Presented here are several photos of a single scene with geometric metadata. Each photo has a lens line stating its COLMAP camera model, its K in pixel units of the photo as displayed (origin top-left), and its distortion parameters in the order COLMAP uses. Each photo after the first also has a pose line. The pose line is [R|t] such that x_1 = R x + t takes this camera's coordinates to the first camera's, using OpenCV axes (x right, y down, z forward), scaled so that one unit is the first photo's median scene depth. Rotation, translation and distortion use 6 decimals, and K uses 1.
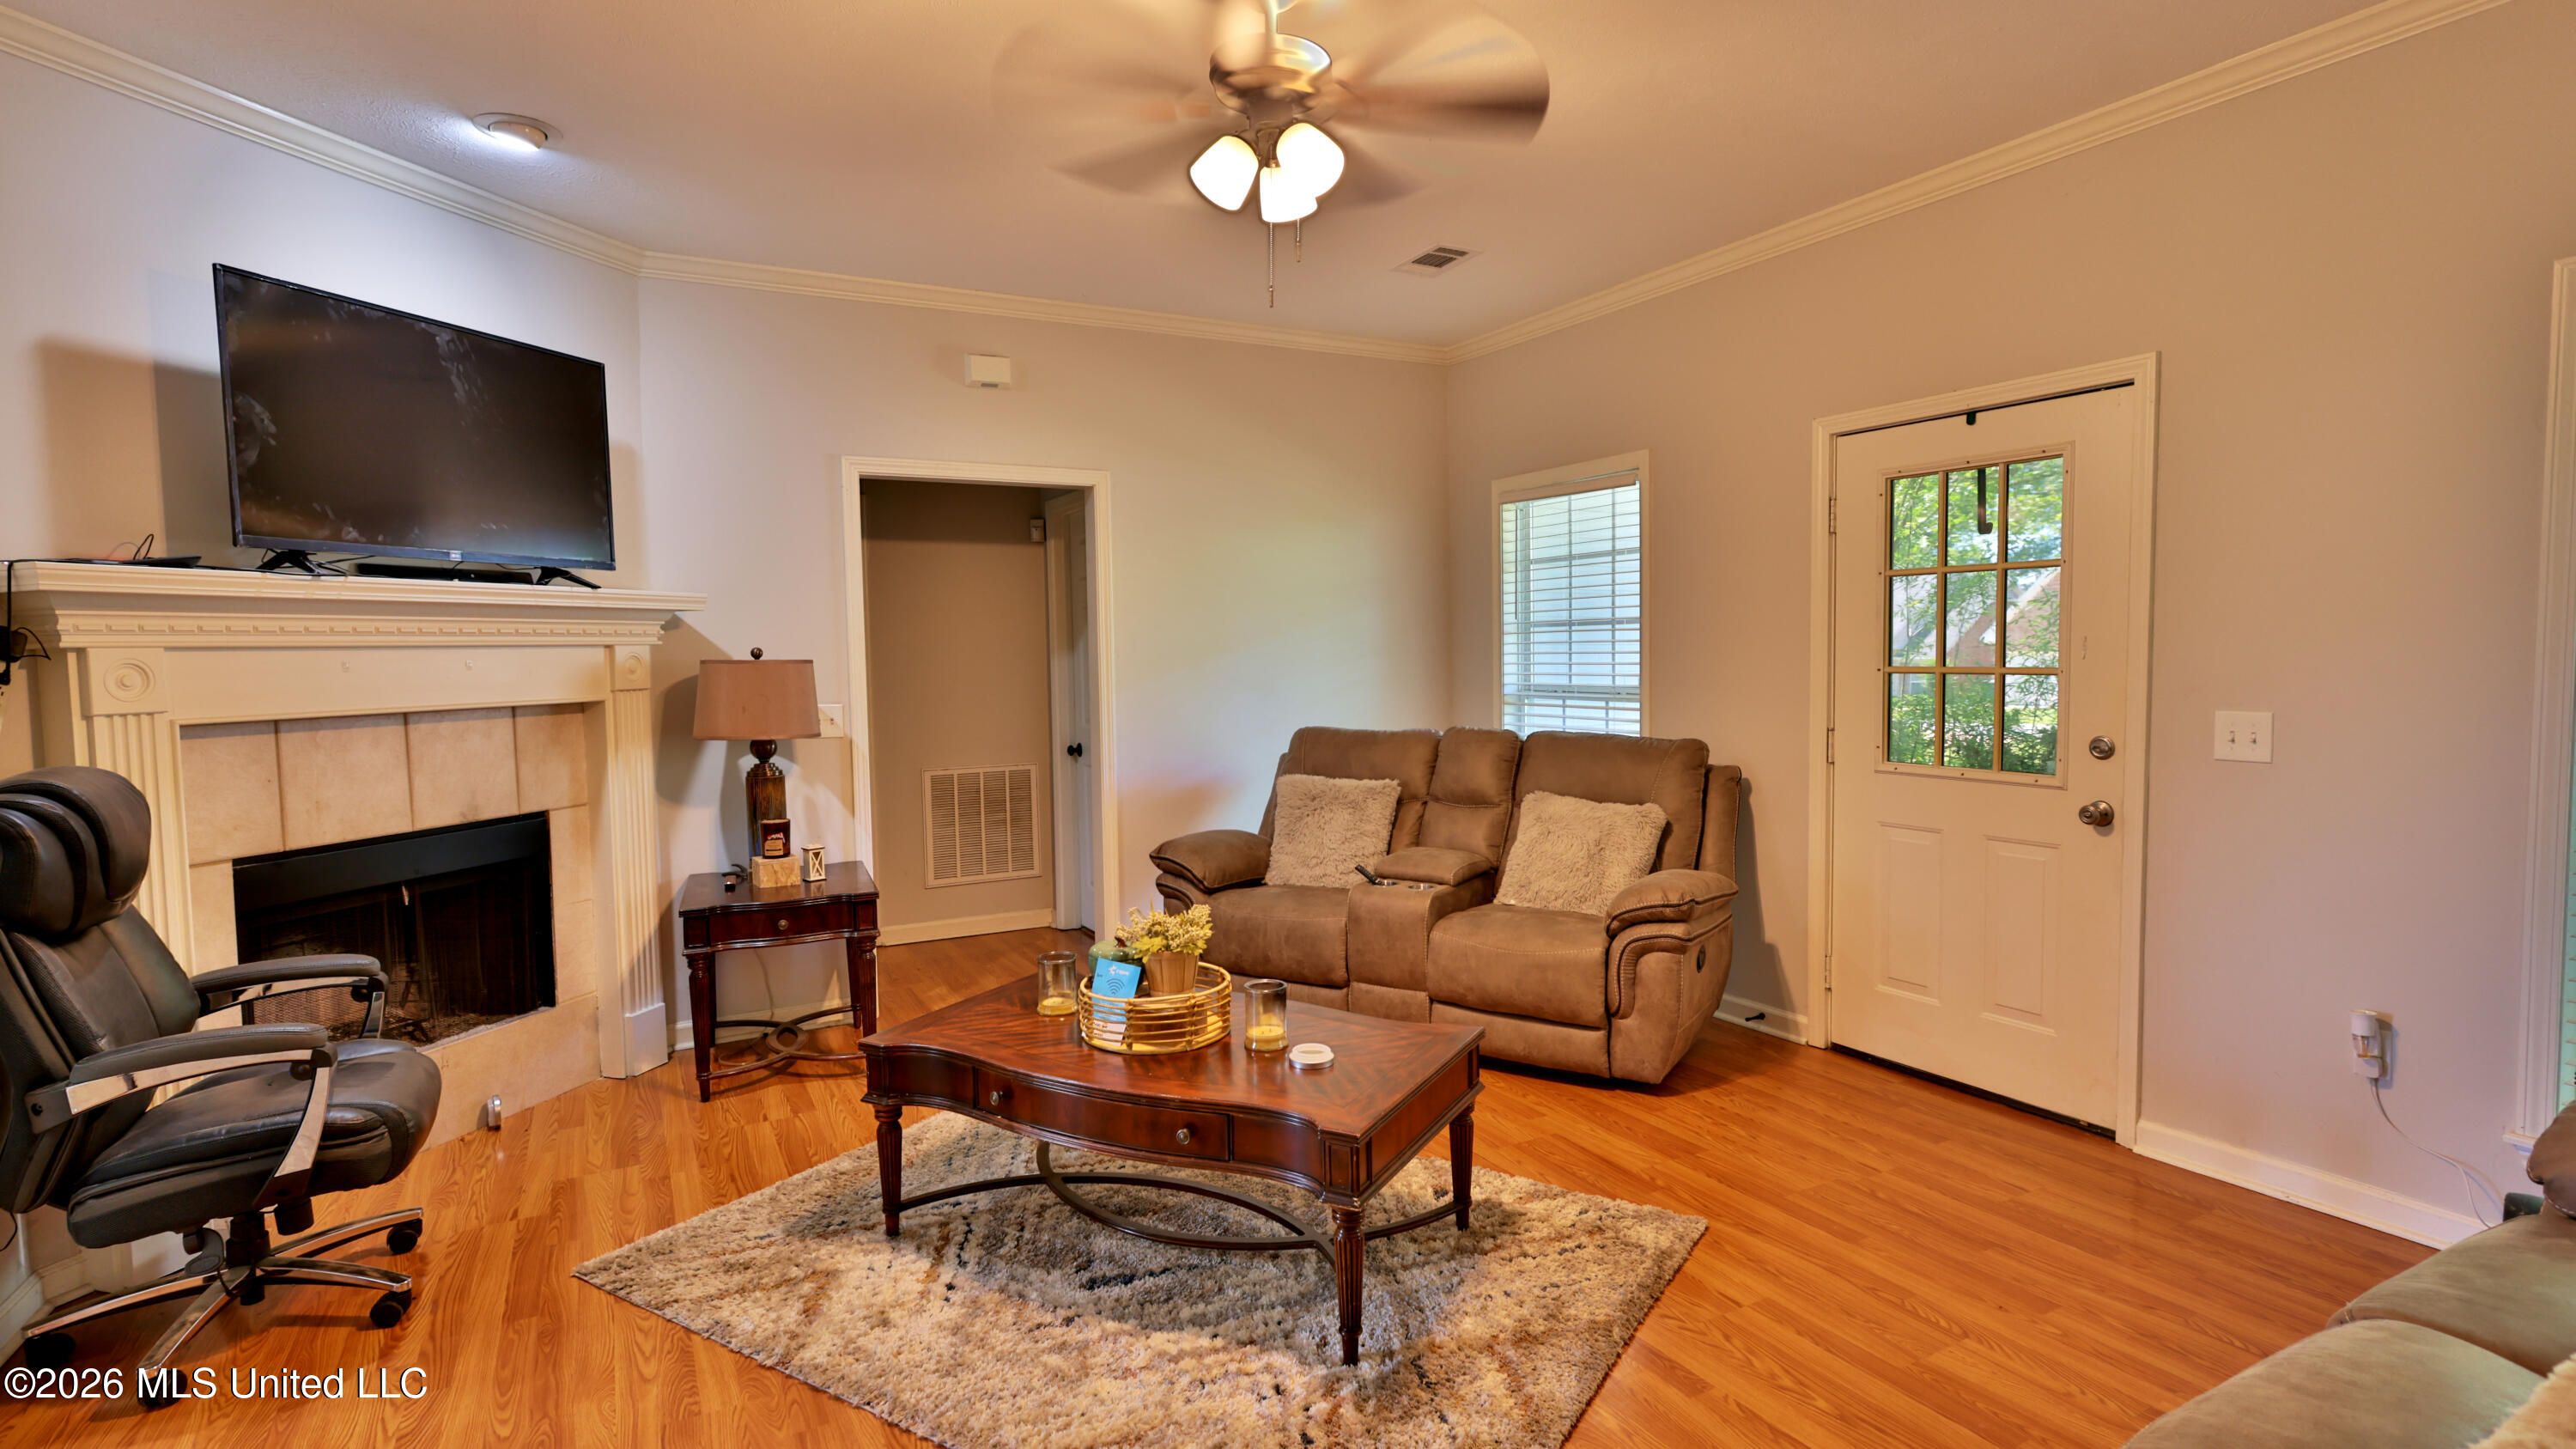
lens RADIAL K [[1248.0, 0, 1292.9], [0, 1248.0, 716.1], [0, 0, 1]] dist [-0.000576, -0.000881]
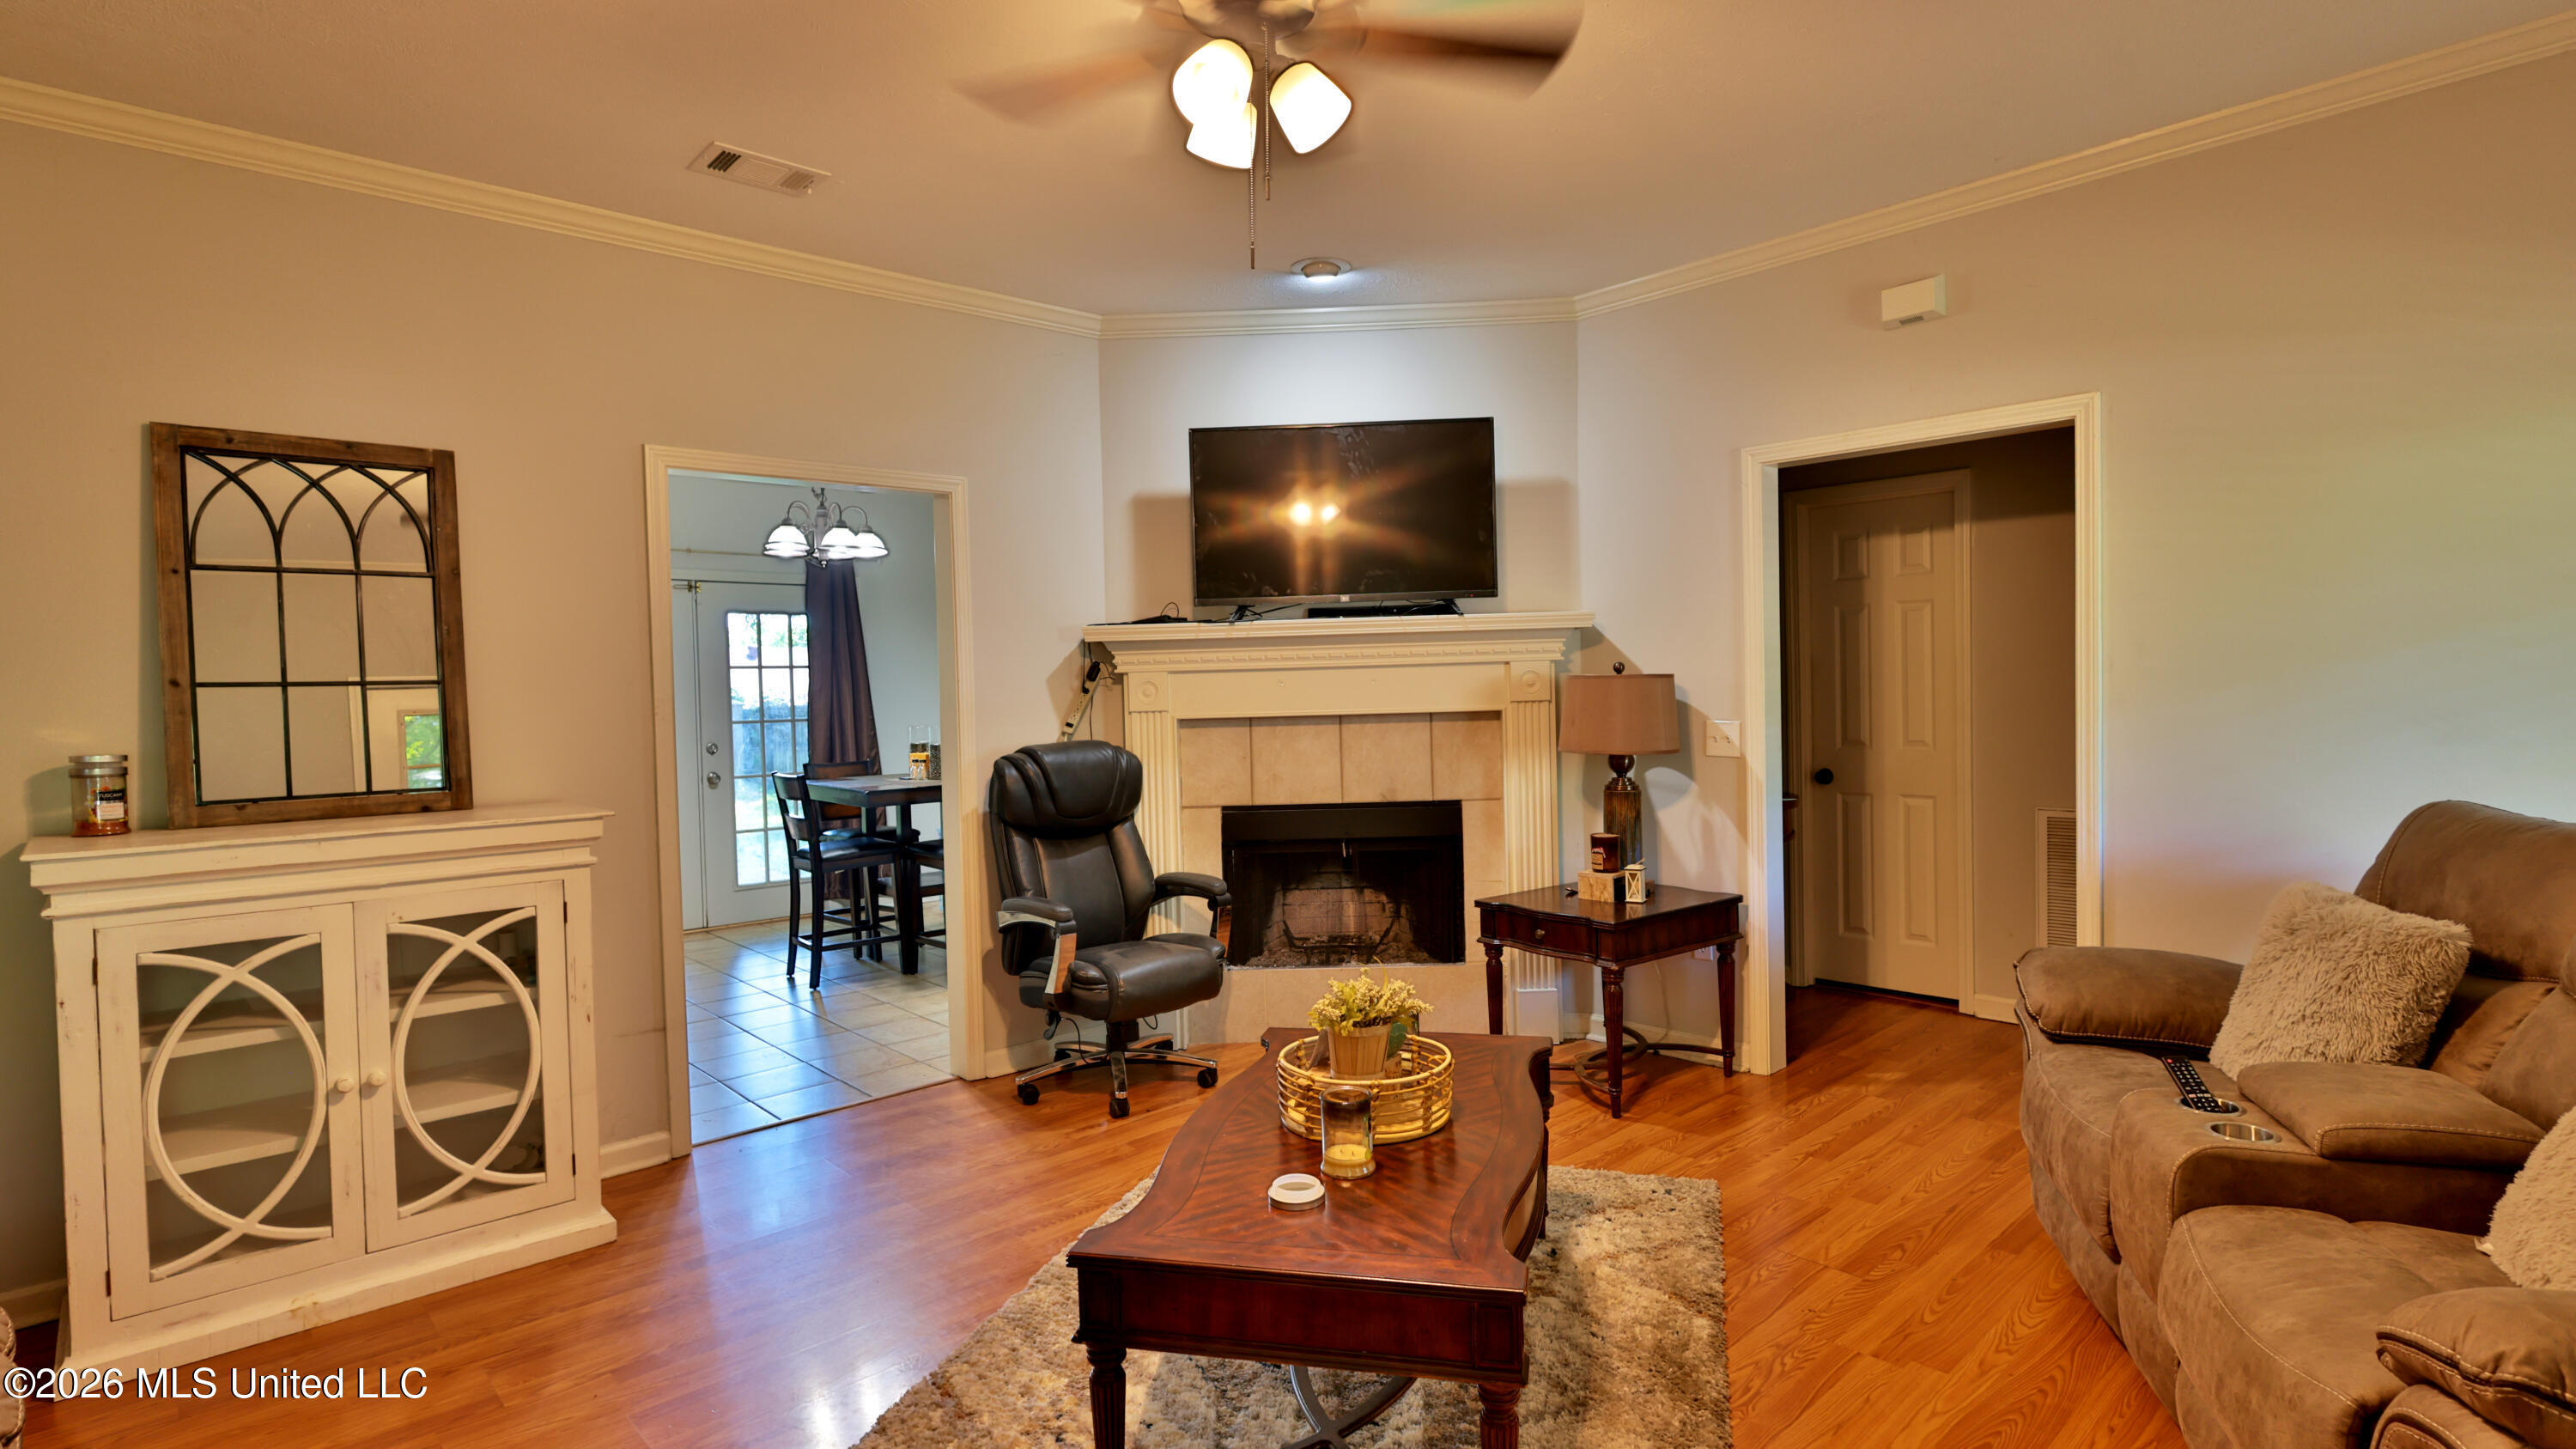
lens RADIAL K [[1248.0, 0, 1292.9], [0, 1248.0, 716.1], [0, 0, 1]] dist [-0.000576, -0.000881]
pose [[0.247093, 0.035028, -0.968358, 0.542247], [-0.030138, 0.999141, 0.028451, -0.035840], [0.968523, 0.022155, 0.247936, 0.558948]]
